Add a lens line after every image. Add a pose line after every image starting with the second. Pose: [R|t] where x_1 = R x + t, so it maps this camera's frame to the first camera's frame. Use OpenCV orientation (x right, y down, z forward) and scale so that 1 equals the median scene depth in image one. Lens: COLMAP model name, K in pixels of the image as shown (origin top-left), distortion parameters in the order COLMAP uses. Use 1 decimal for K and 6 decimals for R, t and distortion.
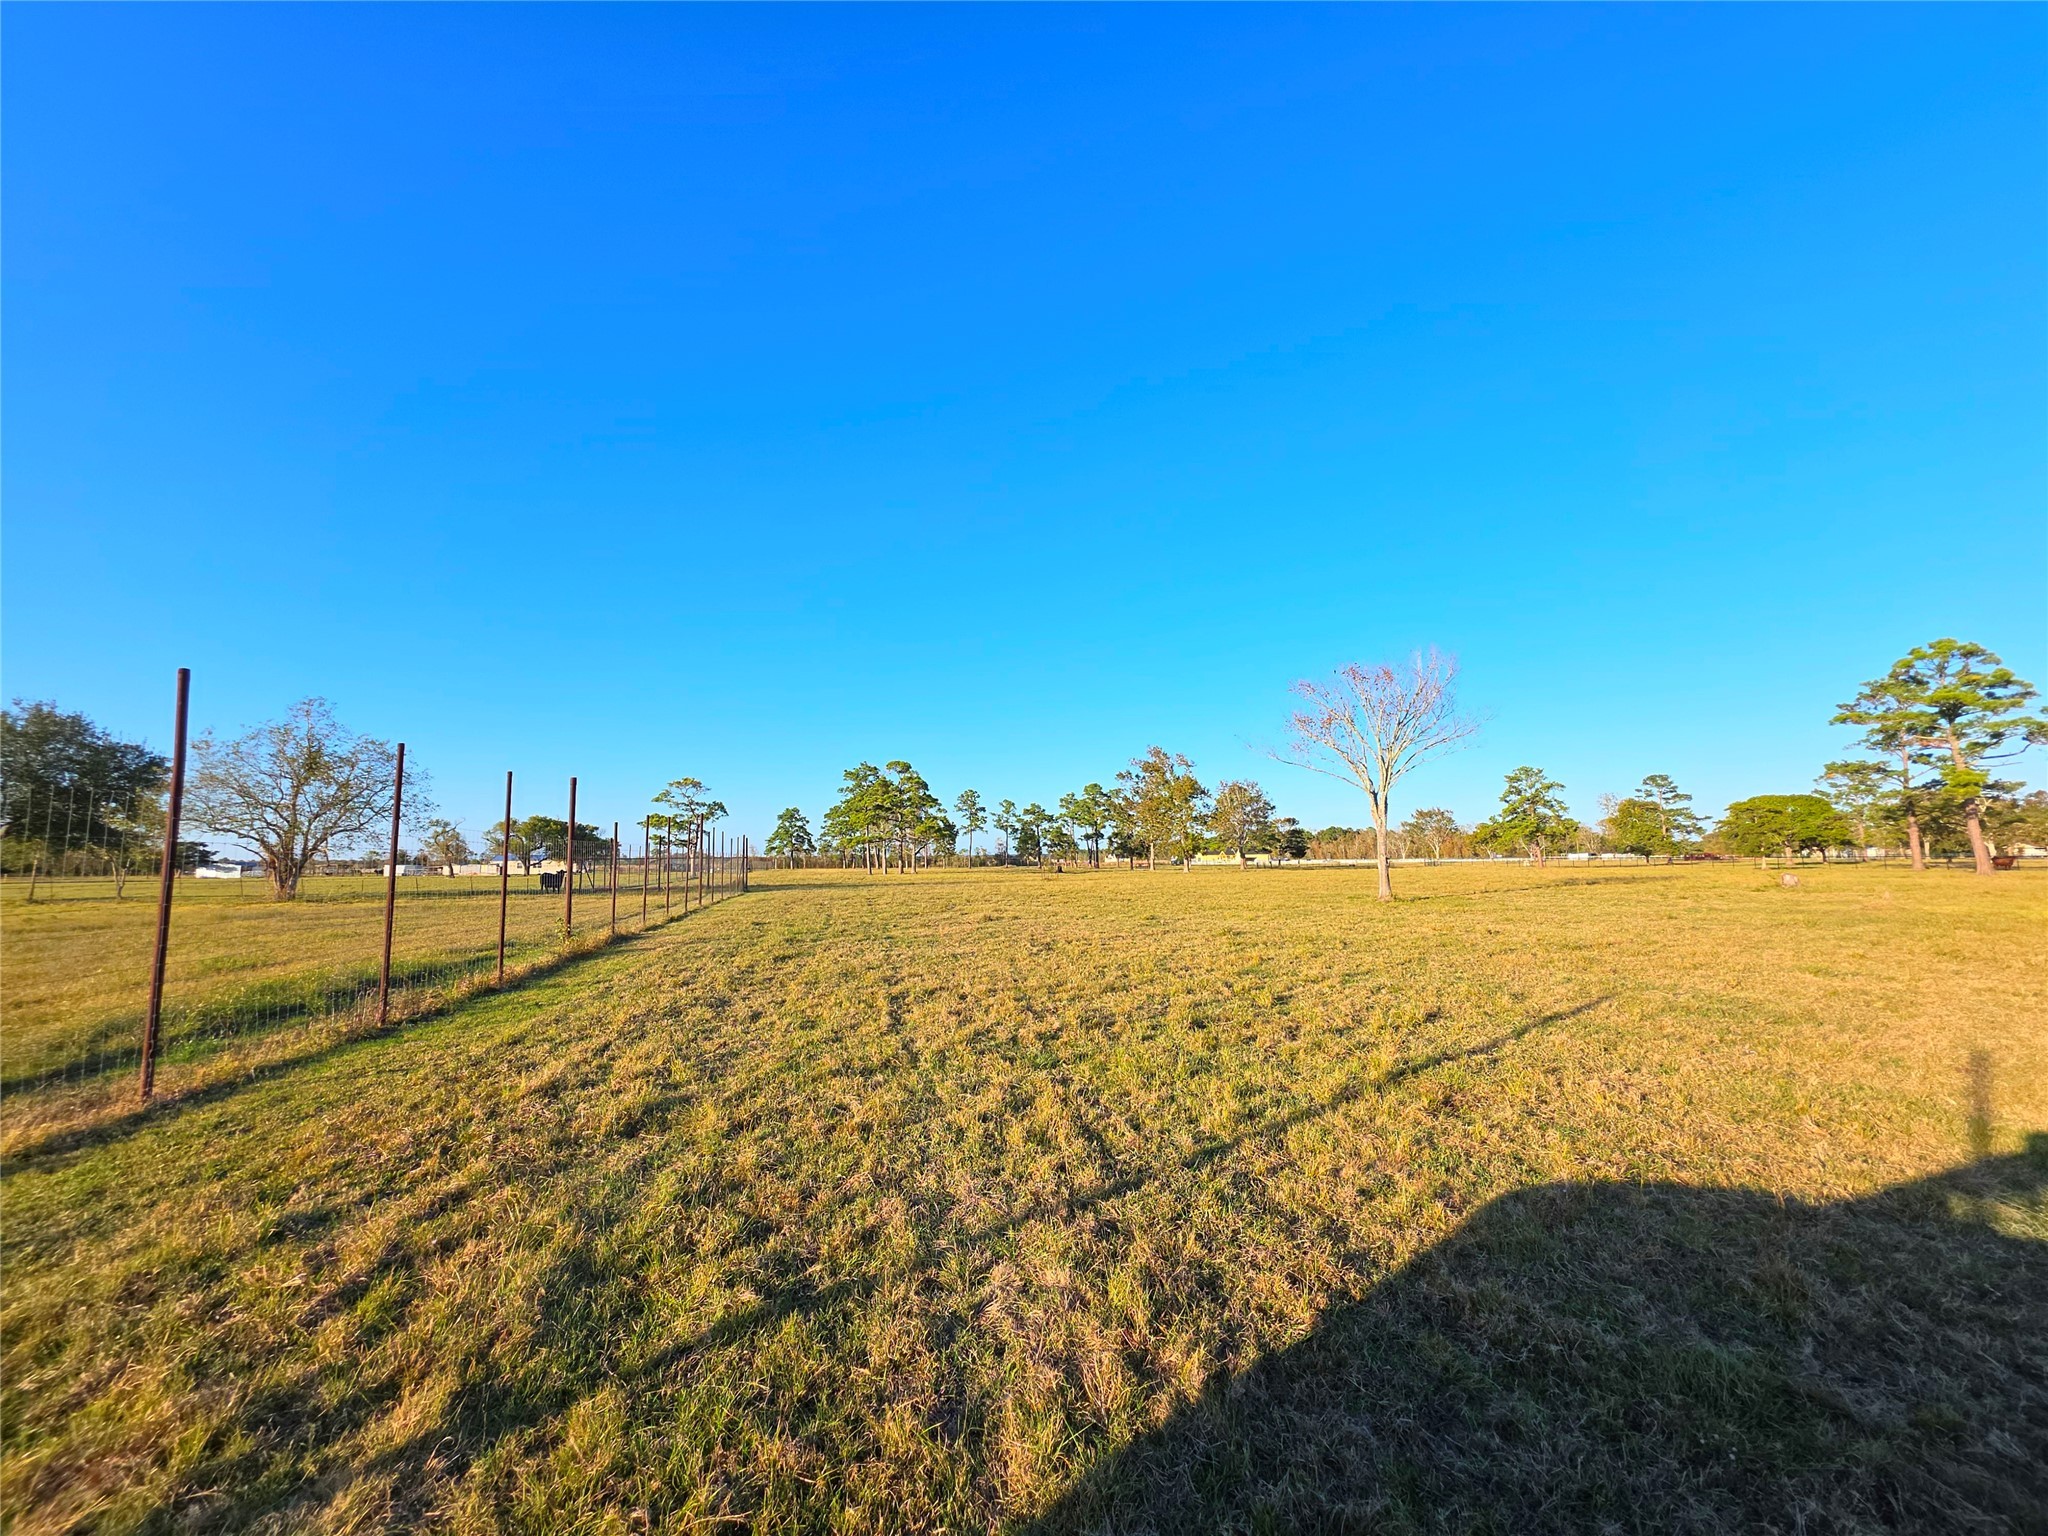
lens RADIAL K [[814.3, 0, 1022.4], [0, 814.3, 772.6], [0, 0, 1]] dist [0.002630, -0.000175]
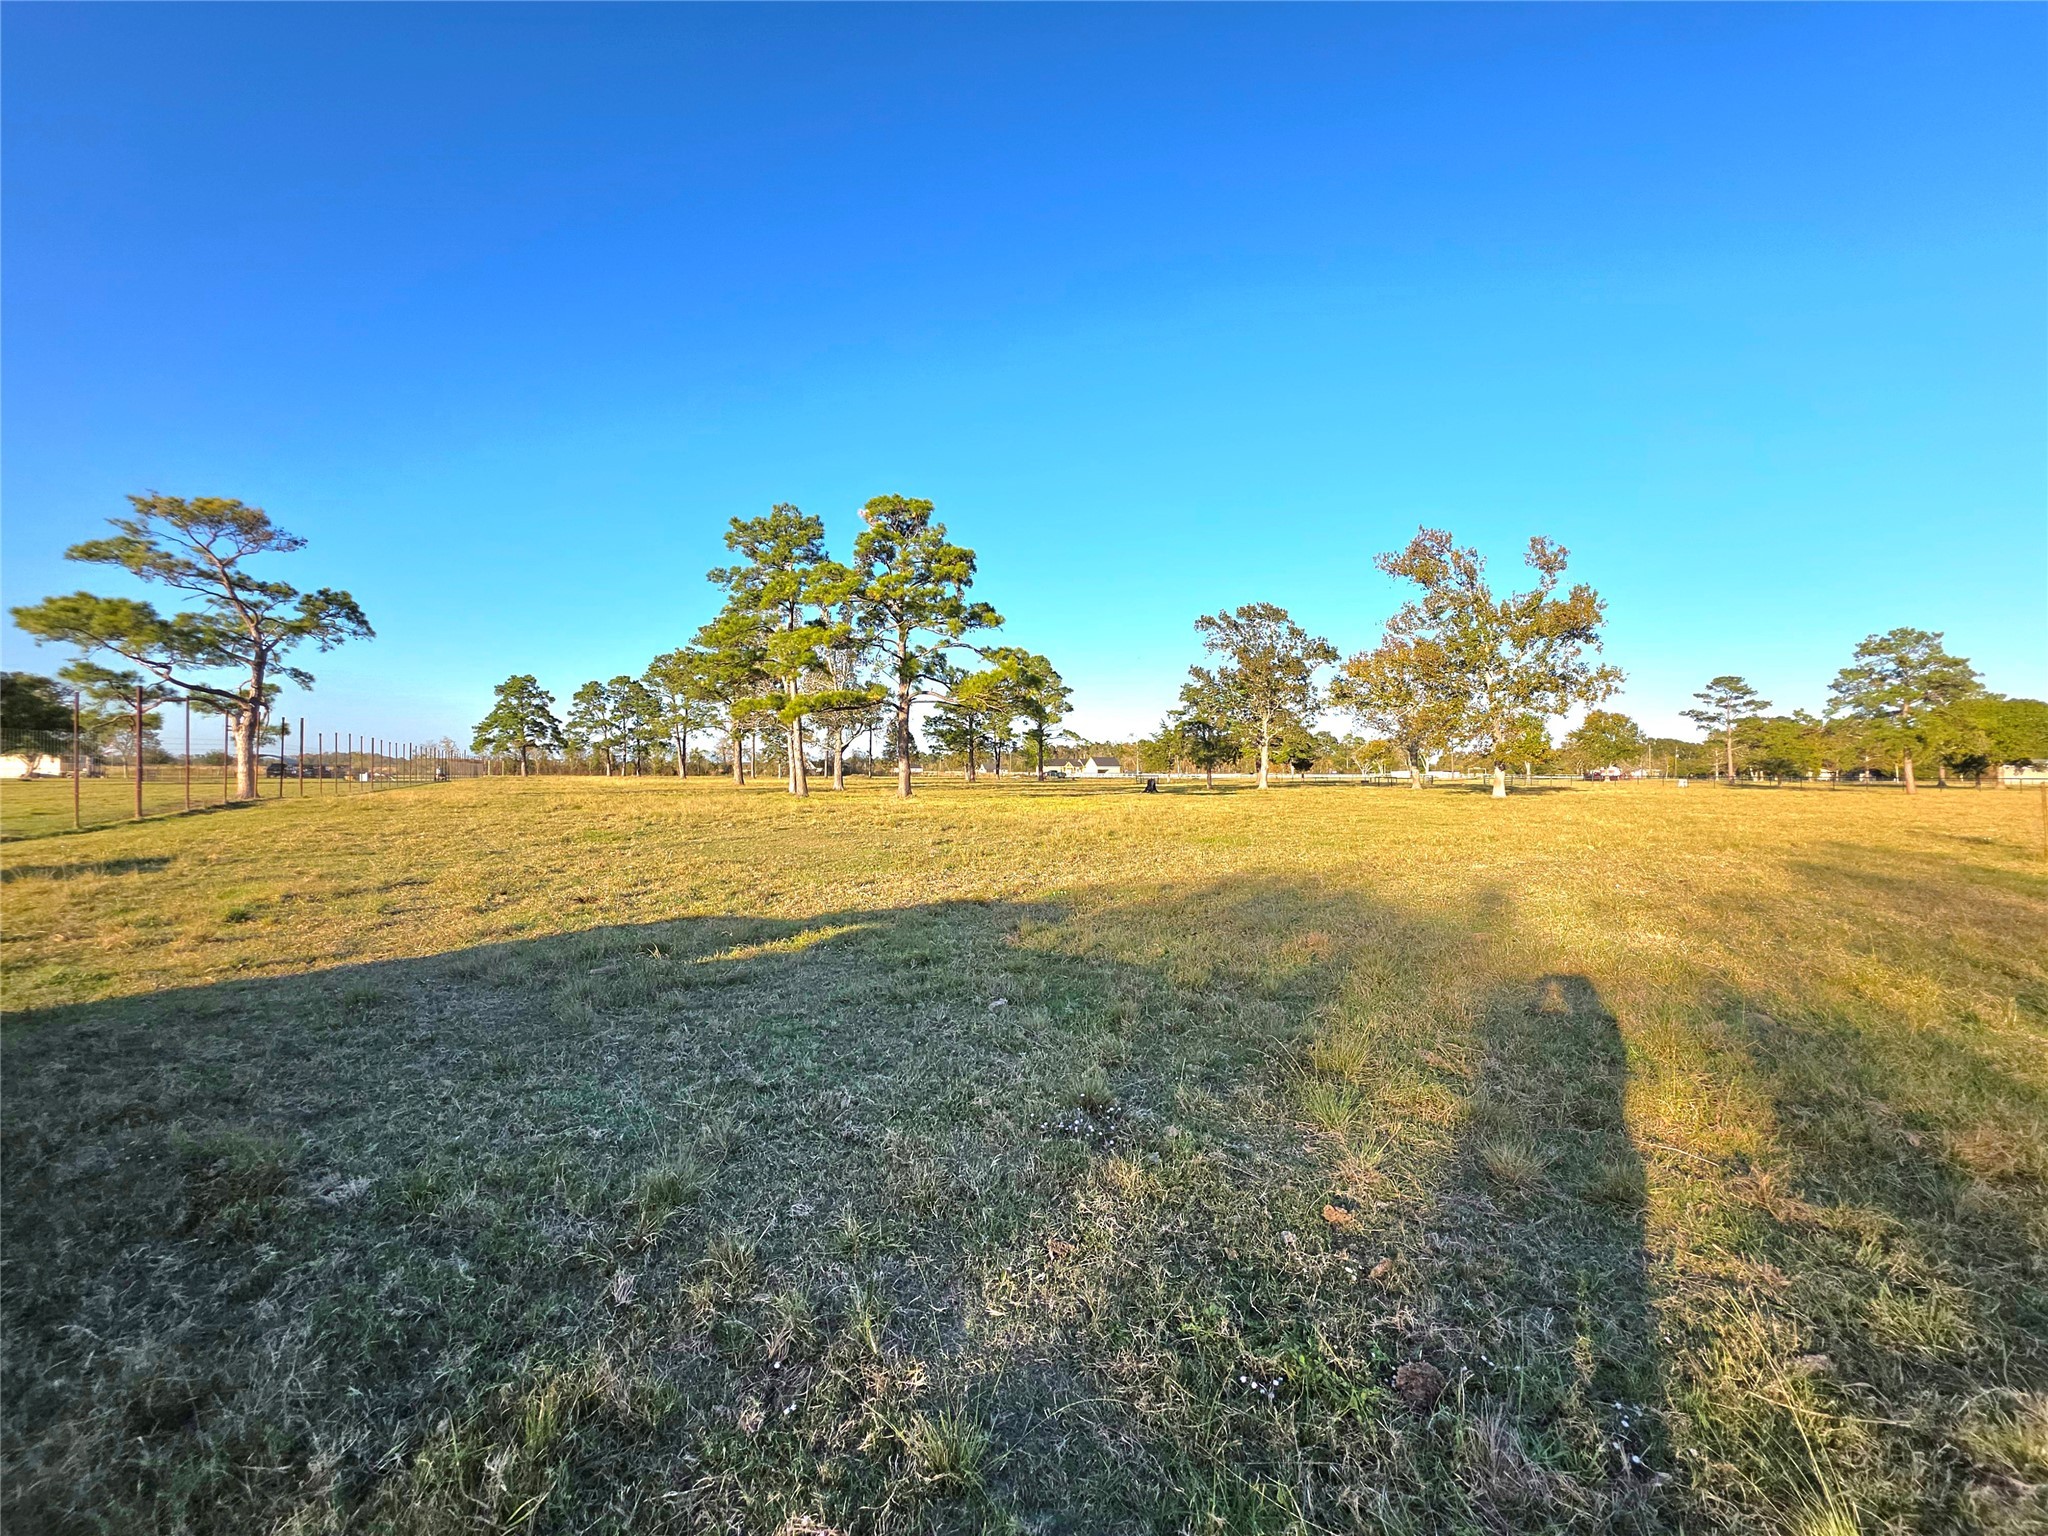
lens RADIAL K [[814.3, 0, 1022.4], [0, 814.3, 772.6], [0, 0, 1]] dist [0.002630, -0.000175]
pose [[0.956150, 0.015055, 0.292491, -0.142628], [-0.046563, 0.993790, 0.101061, 0.050217], [-0.289153, -0.110249, 0.950913, 0.426729]]
